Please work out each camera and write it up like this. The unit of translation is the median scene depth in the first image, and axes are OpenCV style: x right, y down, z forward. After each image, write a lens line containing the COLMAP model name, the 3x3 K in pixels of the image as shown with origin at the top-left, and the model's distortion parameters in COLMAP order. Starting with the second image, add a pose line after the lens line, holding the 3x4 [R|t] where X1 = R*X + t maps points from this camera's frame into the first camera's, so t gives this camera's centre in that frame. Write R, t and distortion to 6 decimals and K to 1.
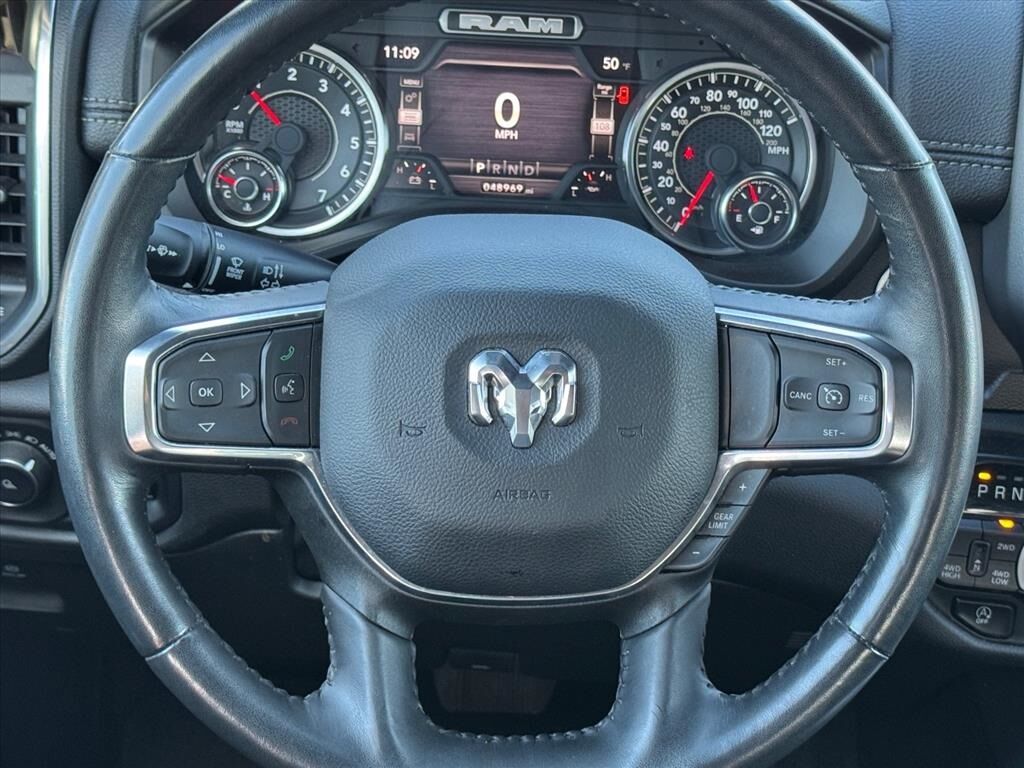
lens RADIAL K [[1426.7, 0, 539.7], [0, 1426.7, 390.9], [0, 0, 1]] dist [-0.018953, 0.000000]
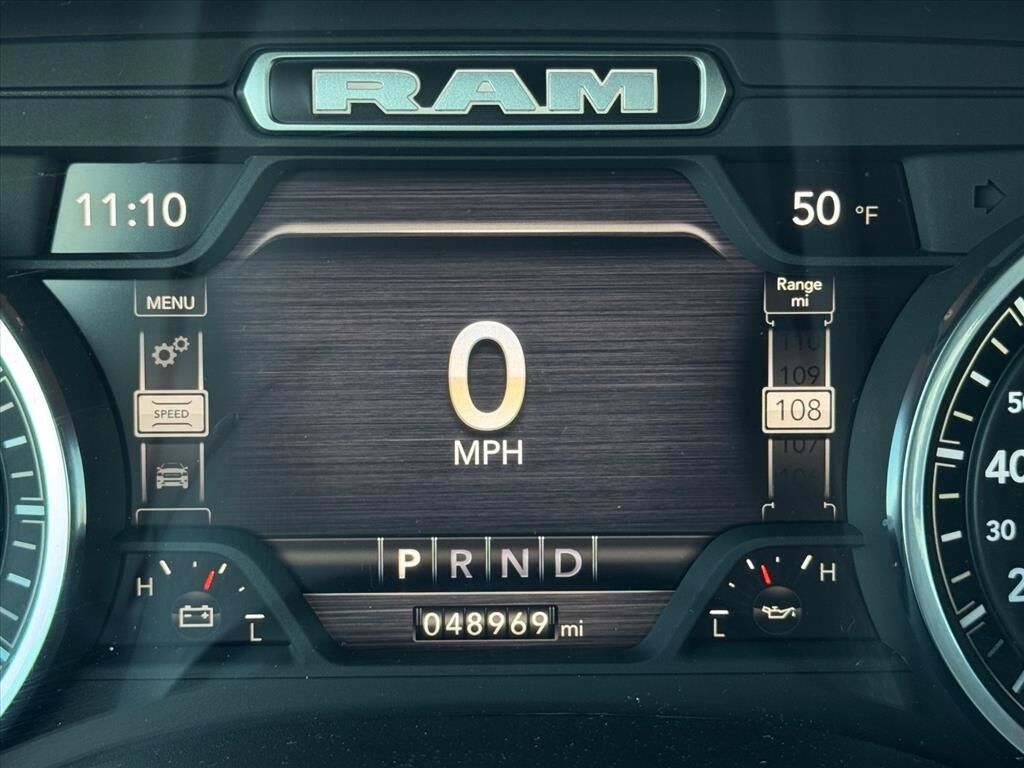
lens RADIAL K [[1820.4, 0, 512.0], [0, 1820.4, 383.5], [0, 0, 1]] dist [-0.020154, 0.000000]
pose [[0.998483, -0.053551, -0.012798, -0.012448], [0.050572, 0.983902, -0.171403, -0.127563], [0.021771, 0.170496, 0.985118, 0.613862]]
